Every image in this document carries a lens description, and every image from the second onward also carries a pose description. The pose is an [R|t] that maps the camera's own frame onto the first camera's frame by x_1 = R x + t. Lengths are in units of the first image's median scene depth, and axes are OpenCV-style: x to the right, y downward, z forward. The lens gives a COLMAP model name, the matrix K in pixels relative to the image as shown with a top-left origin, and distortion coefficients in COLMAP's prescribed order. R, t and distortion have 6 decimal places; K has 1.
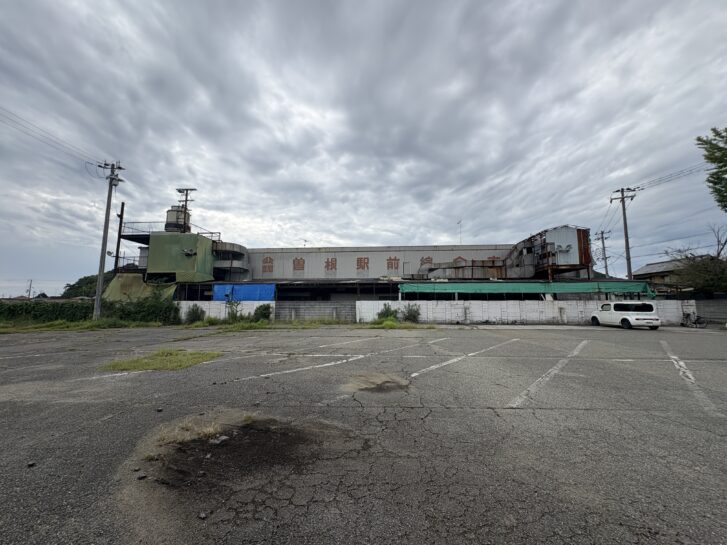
lens RADIAL K [[291.9, 0, 360.8], [0, 291.9, 260.8], [0, 0, 1]] dist [0.007668, -0.001135]
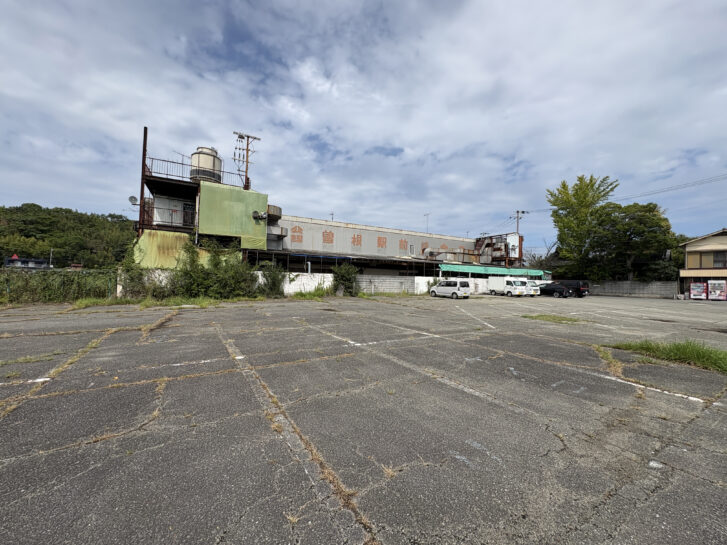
lens RADIAL K [[291.9, 0, 367.2], [0, 291.9, 272.3], [0, 0, 1]] dist [0.007668, -0.001135]
pose [[0.837052, 0.033202, 0.546115, -0.708384], [-0.109435, 0.988147, 0.107659, 0.008772], [-0.536067, -0.149880, 0.830764, 0.076629]]
